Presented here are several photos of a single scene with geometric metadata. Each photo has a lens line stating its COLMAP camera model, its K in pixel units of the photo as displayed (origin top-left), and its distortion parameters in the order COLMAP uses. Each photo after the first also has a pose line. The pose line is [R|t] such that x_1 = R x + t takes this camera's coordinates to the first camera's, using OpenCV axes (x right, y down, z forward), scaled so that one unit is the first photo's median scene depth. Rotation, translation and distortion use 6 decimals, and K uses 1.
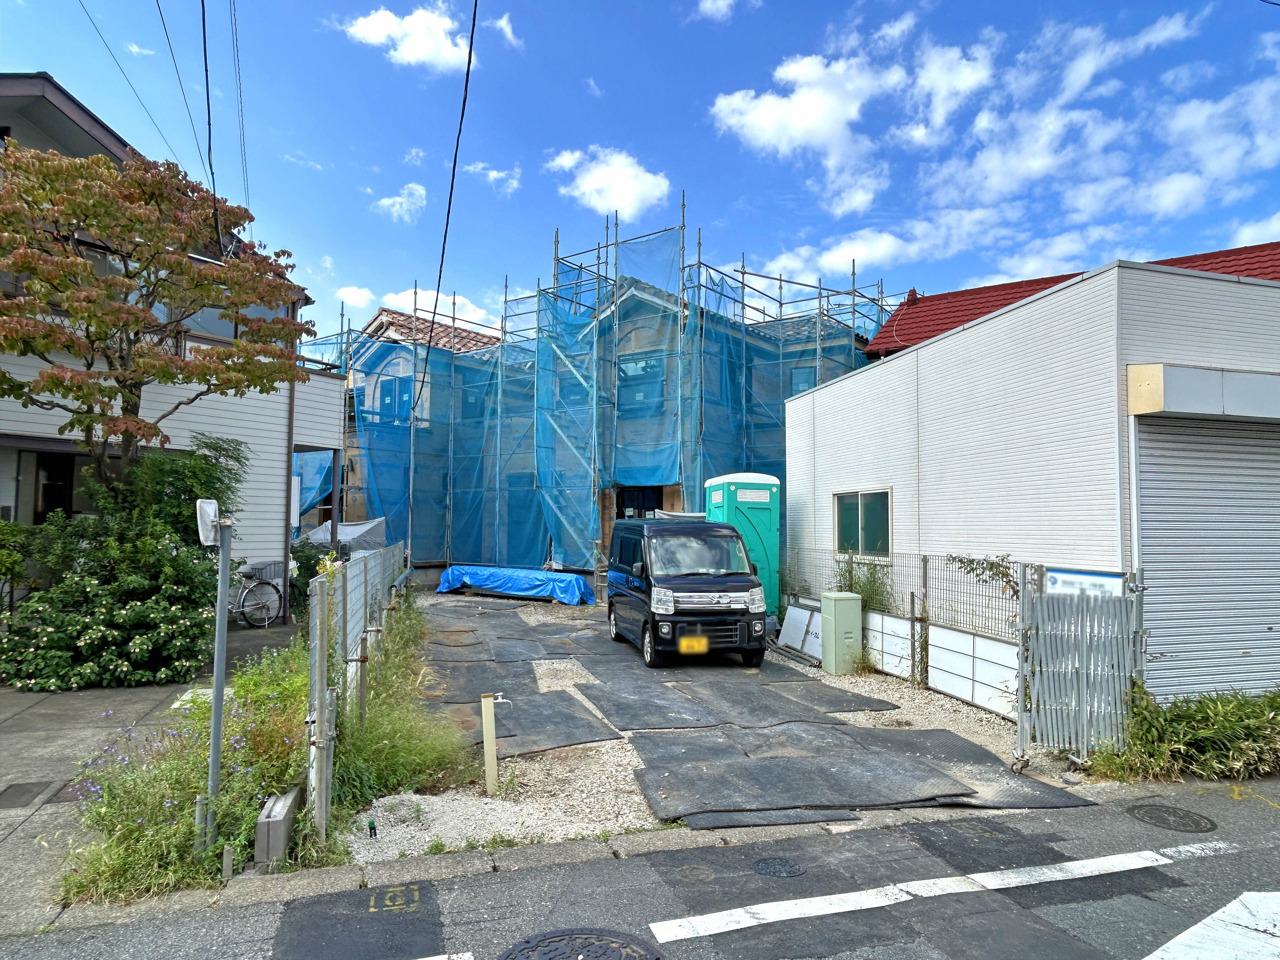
lens RADIAL K [[799.1, 0, 640.0], [0, 799.1, 480.0], [0, 0, 1]] dist [-0.002062, -0.001653]
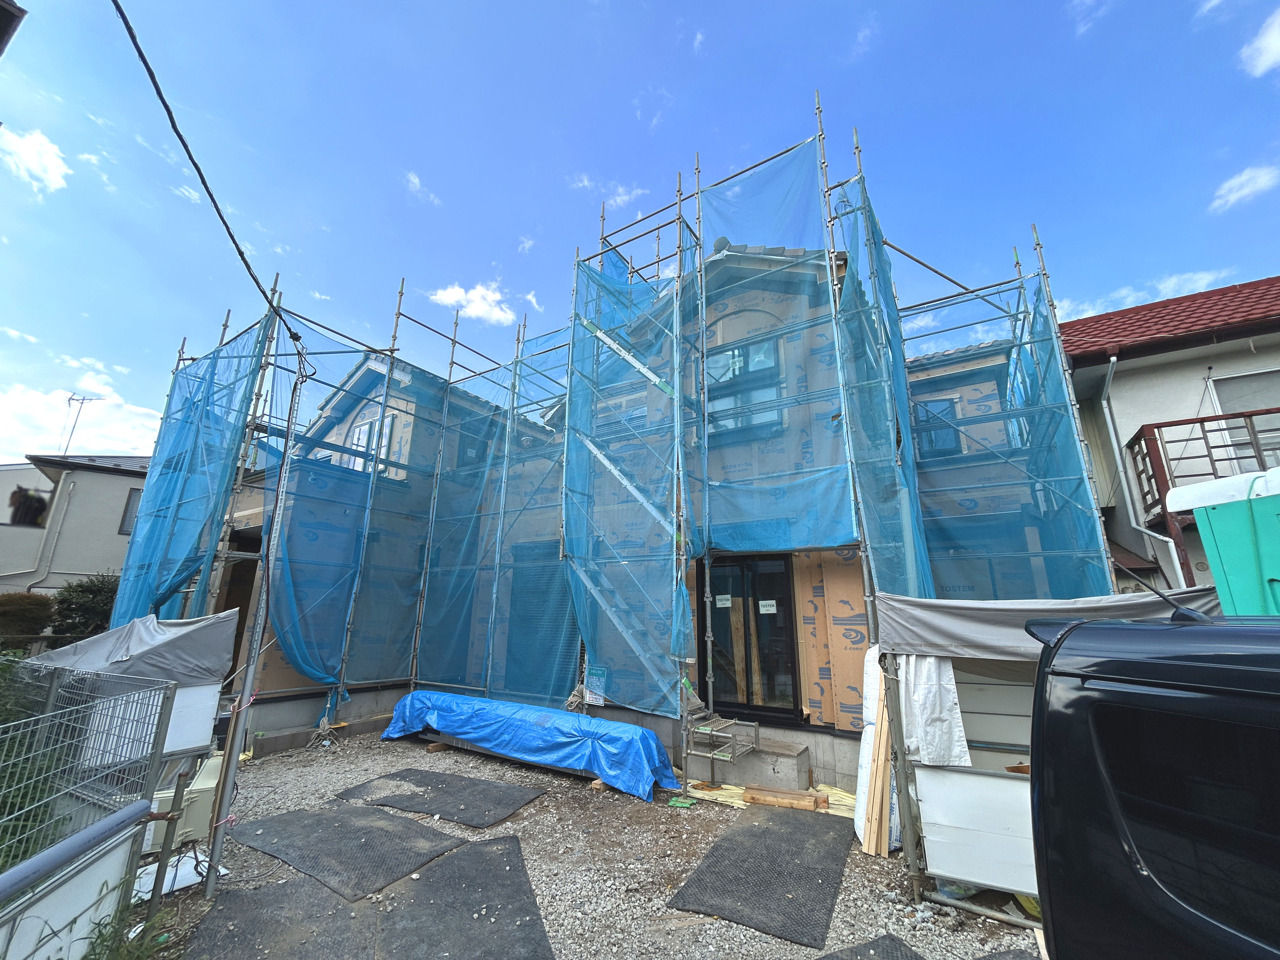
lens RADIAL K [[512.9, 0, 634.2], [0, 512.9, 479.4], [0, 0, 1]] dist [0.000783, 0.000098]
pose [[0.997340, 0.023873, 0.068869, -0.100102], [-0.009436, 0.979181, -0.202770, 0.027369], [-0.072276, 0.201581, 0.976802, 0.588507]]
